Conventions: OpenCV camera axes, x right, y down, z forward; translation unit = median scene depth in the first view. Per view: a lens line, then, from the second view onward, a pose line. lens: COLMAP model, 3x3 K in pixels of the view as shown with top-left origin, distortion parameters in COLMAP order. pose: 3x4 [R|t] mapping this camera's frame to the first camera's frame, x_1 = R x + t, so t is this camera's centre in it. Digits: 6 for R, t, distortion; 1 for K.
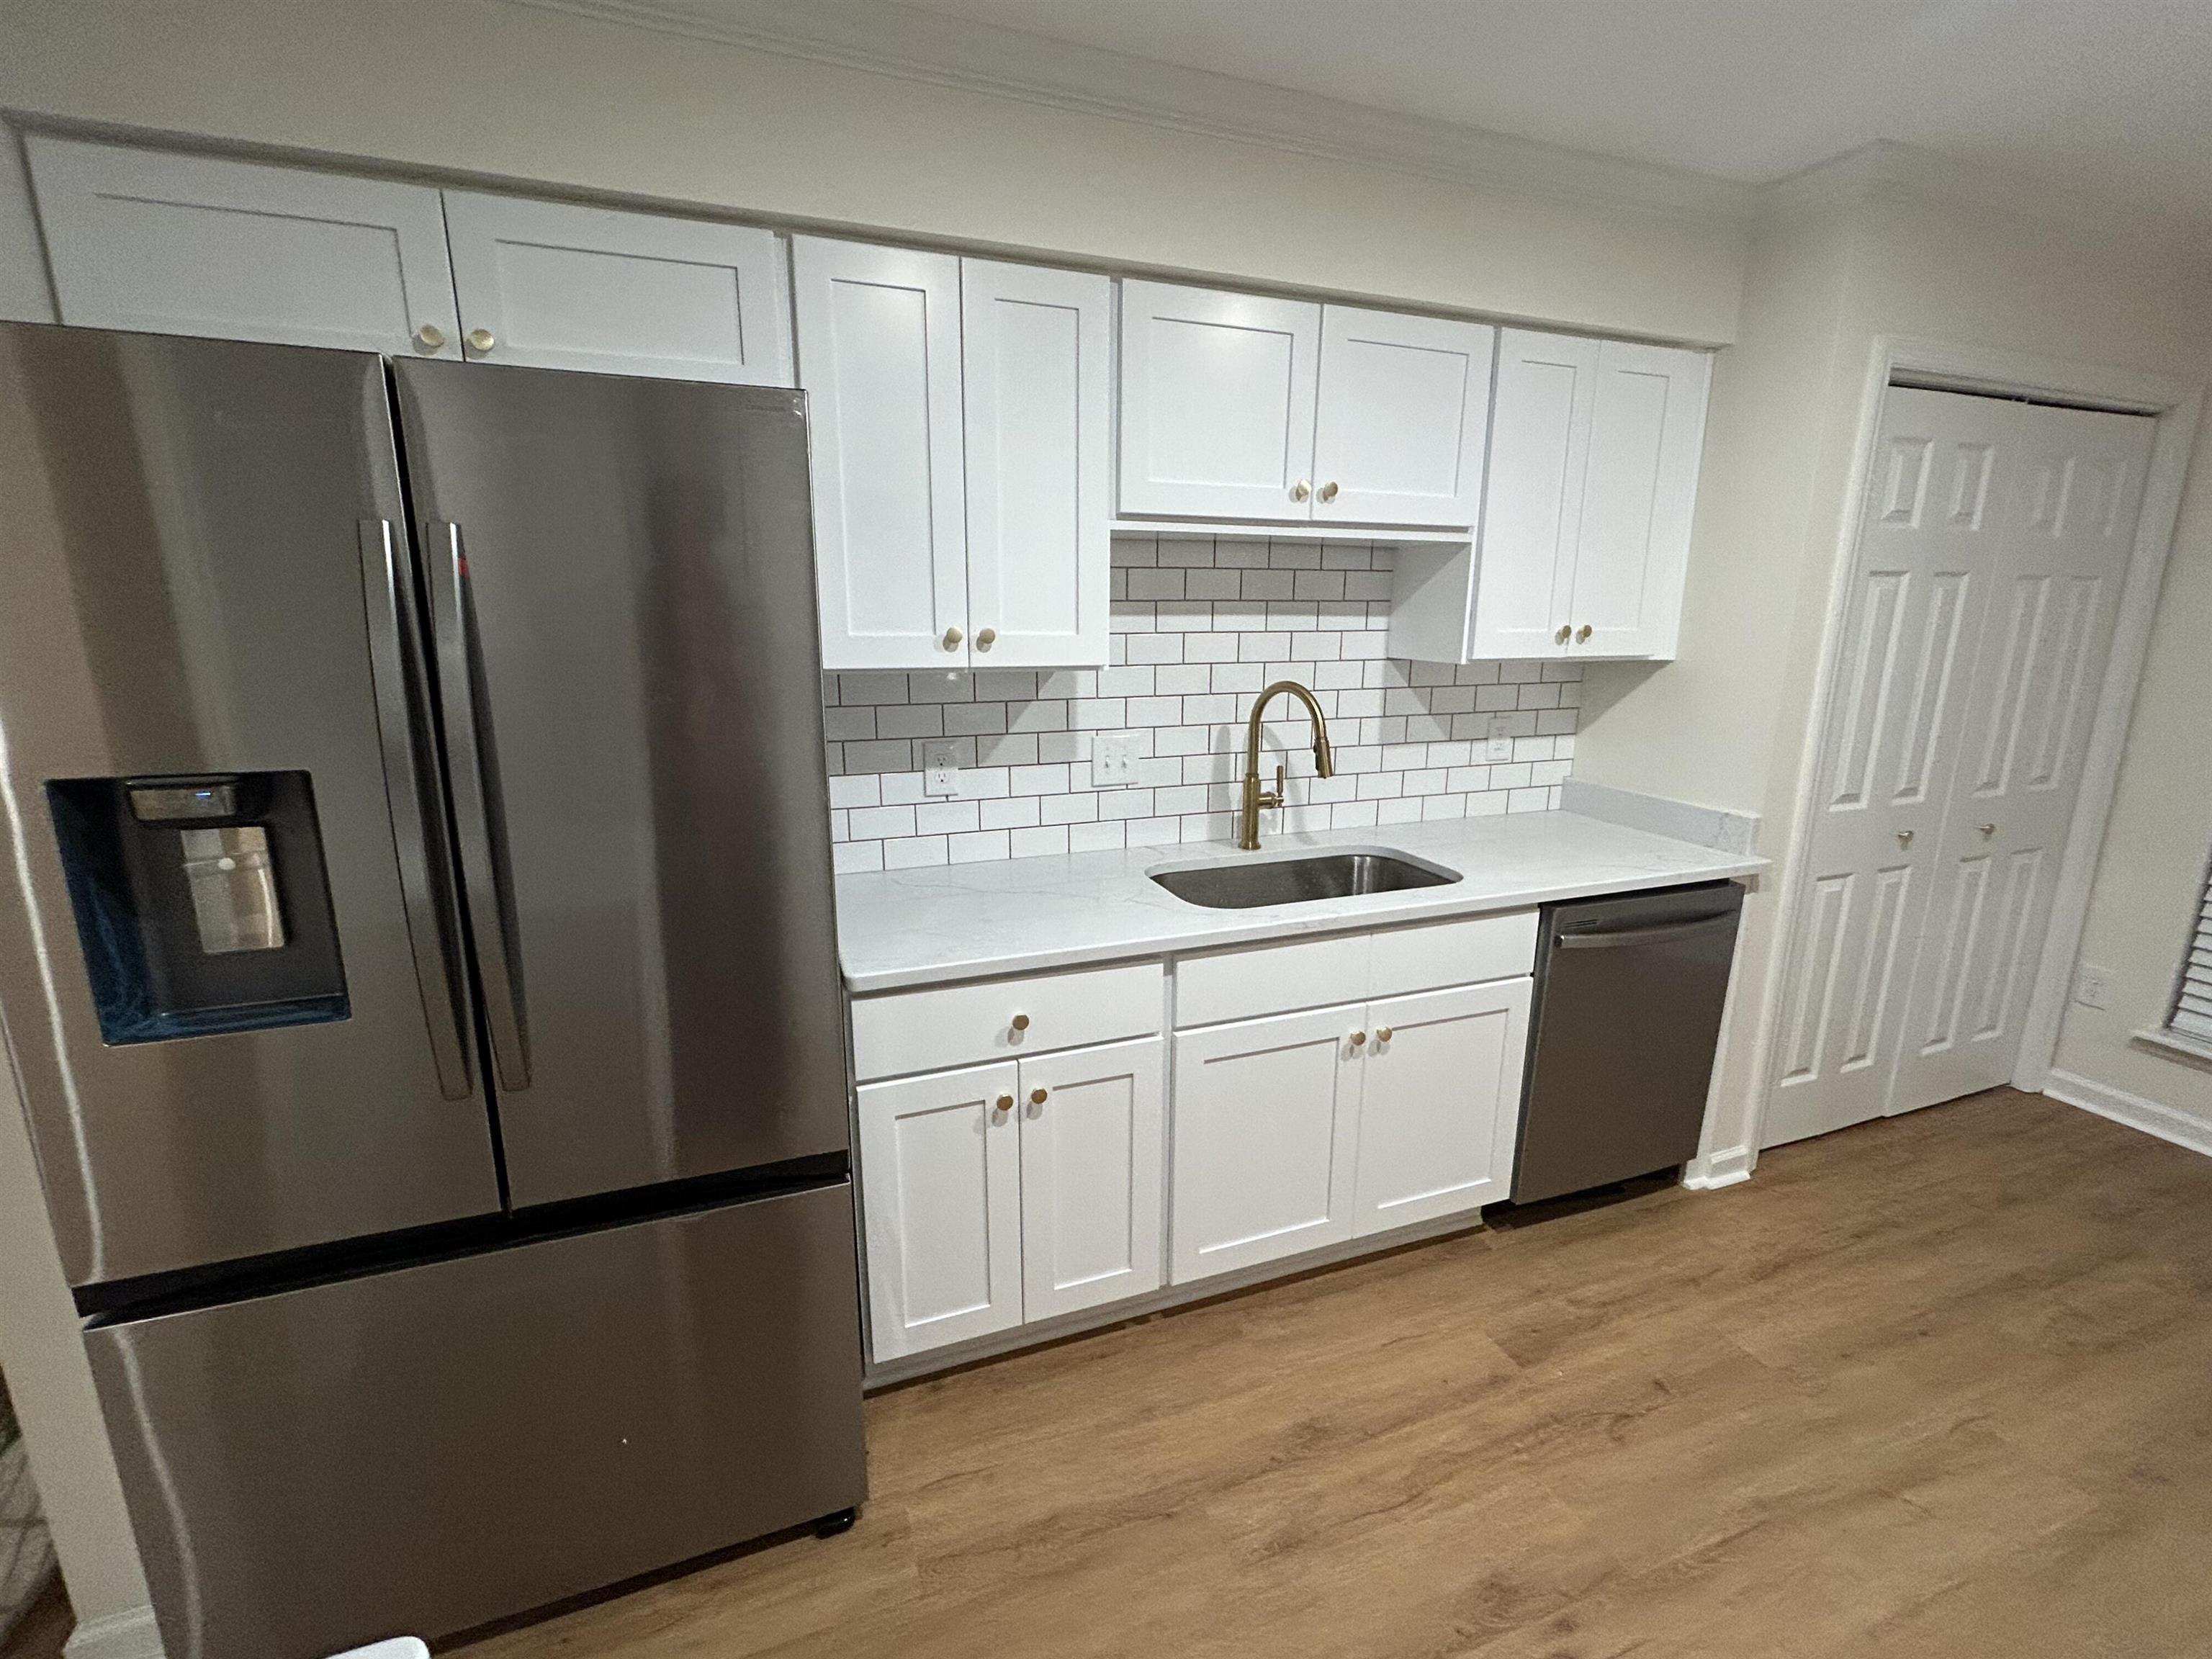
lens RADIAL K [[956.2, 0, 1102.4], [0, 956.2, 825.0], [0, 0, 1]] dist [-0.003969, 0.000464]
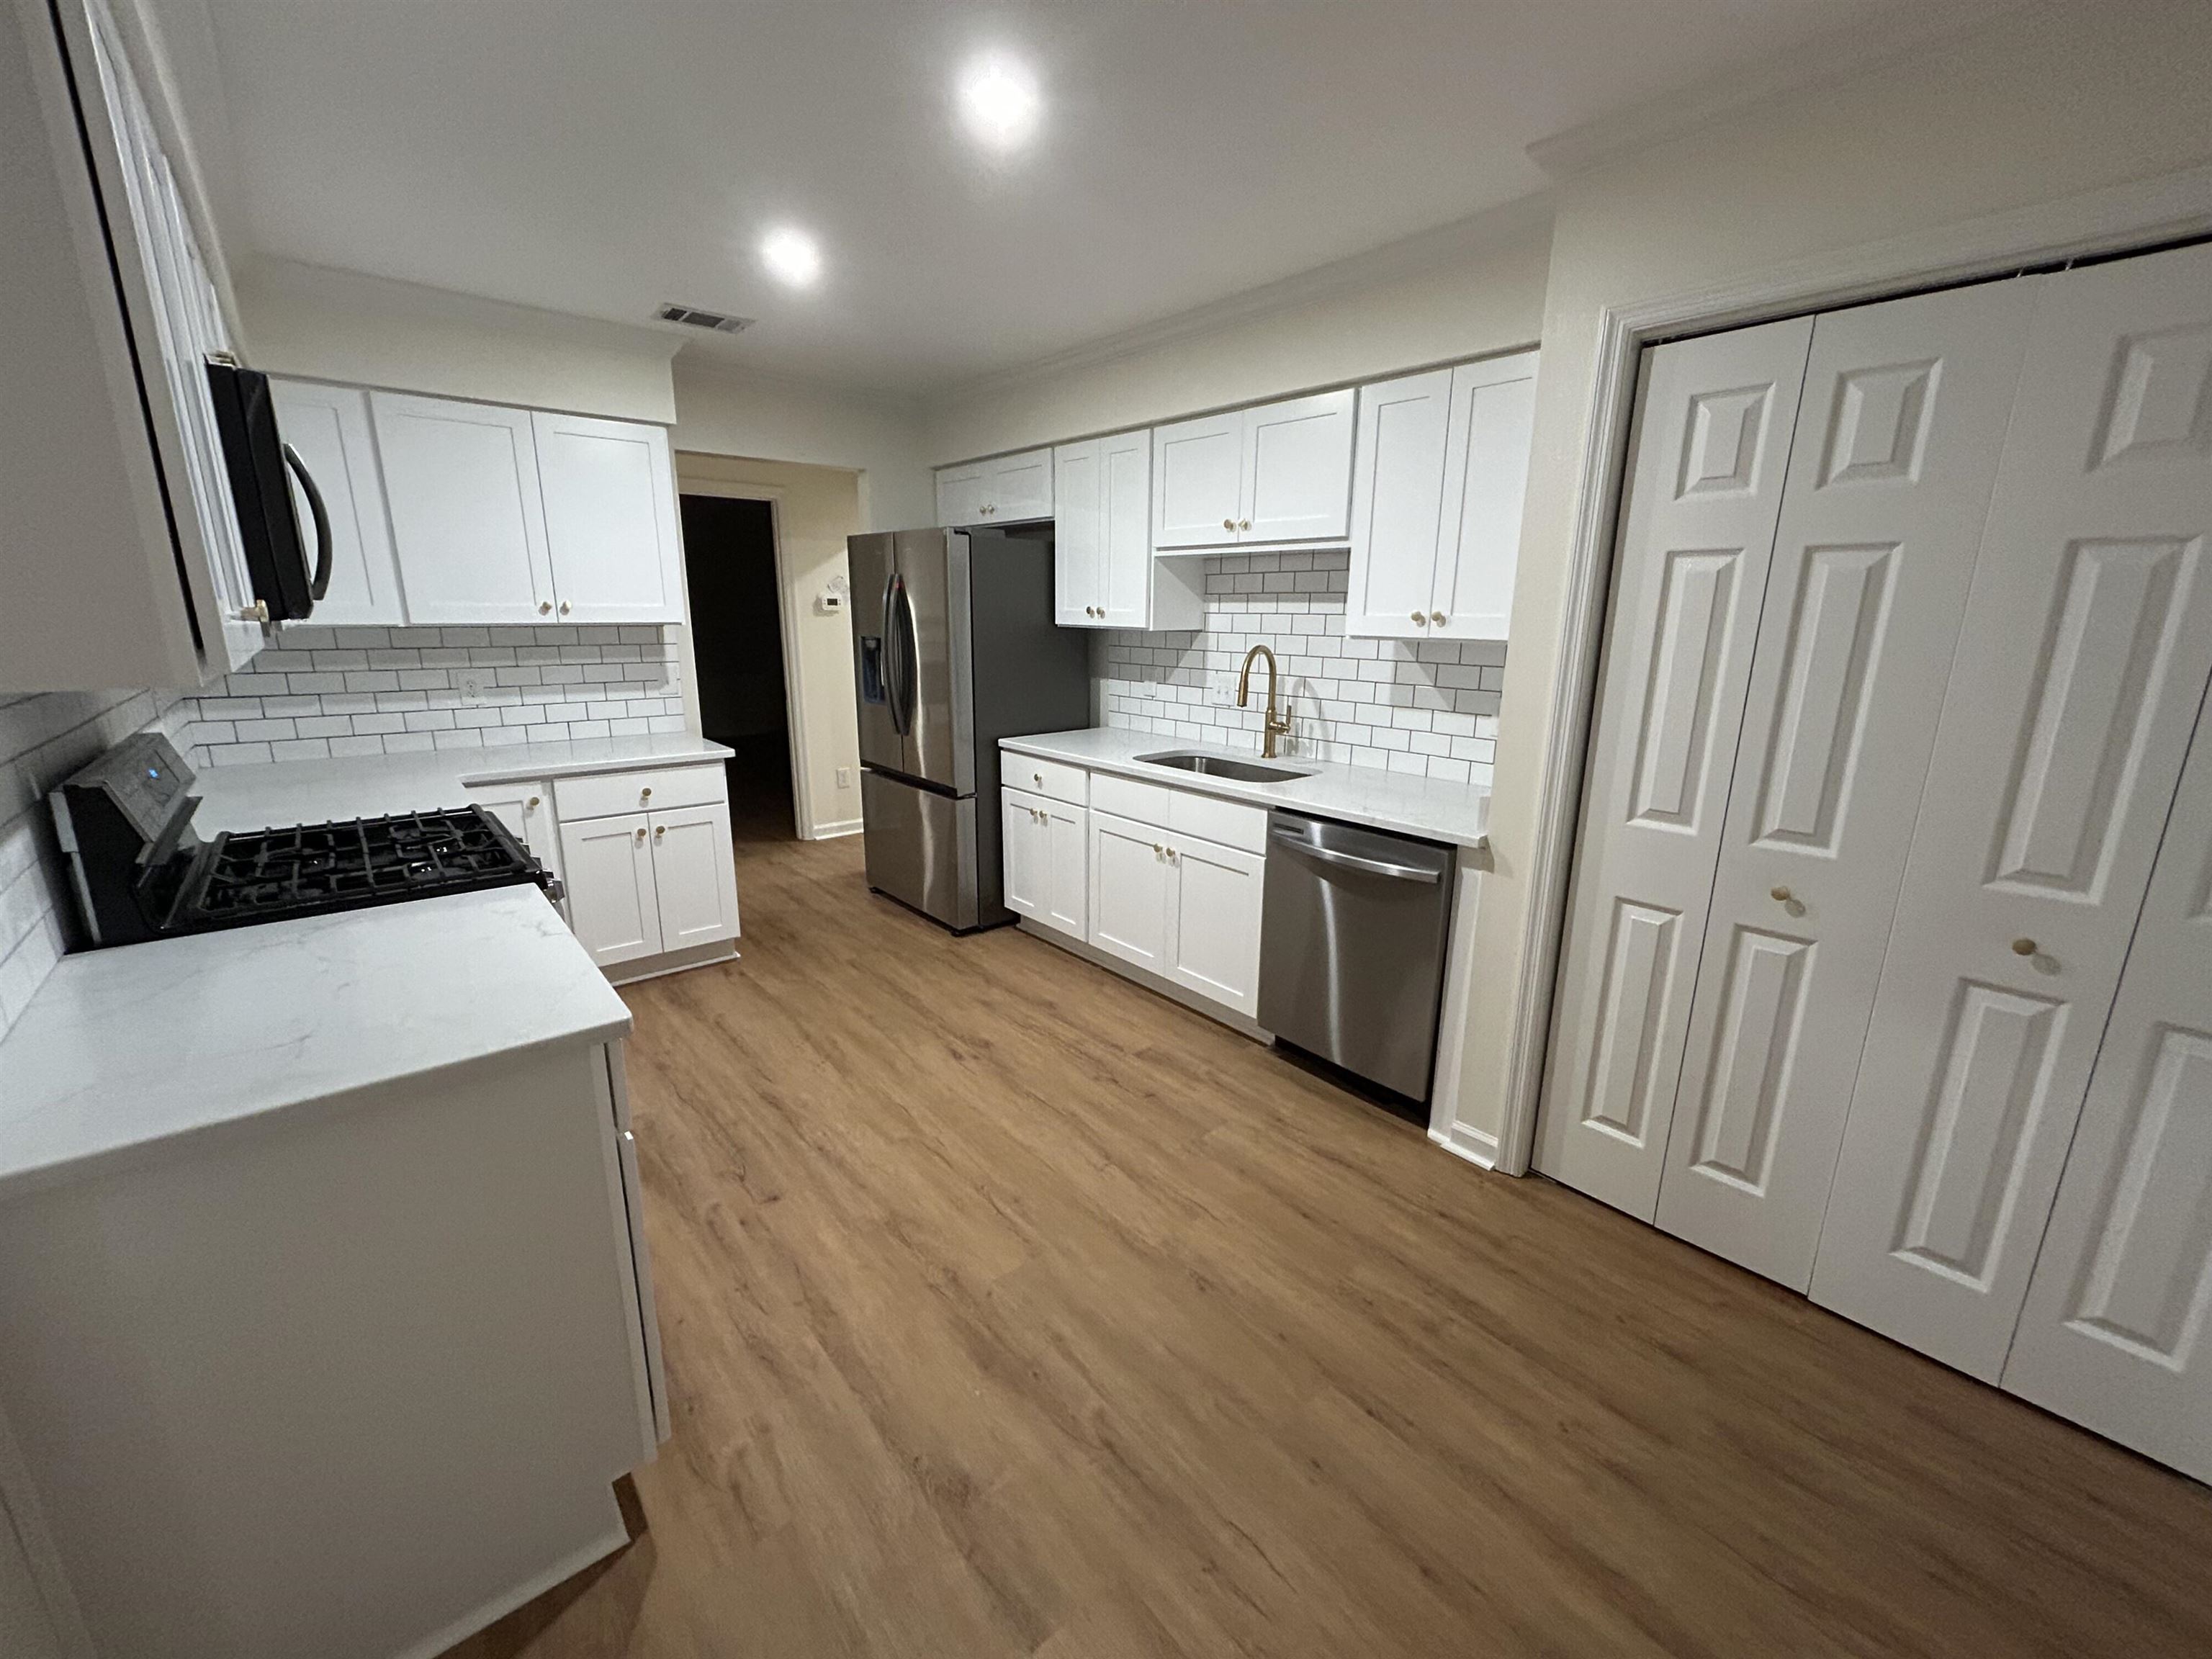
lens RADIAL K [[895.3, 0, 1103.3], [0, 895.3, 825.5], [0, 0, 1]] dist [0.000677, -0.000629]
pose [[0.346544, 0.227132, -0.910120, 1.486584], [-0.209763, 0.964436, 0.160817, -0.048802], [0.914279, 0.135180, 0.381863, 0.253944]]
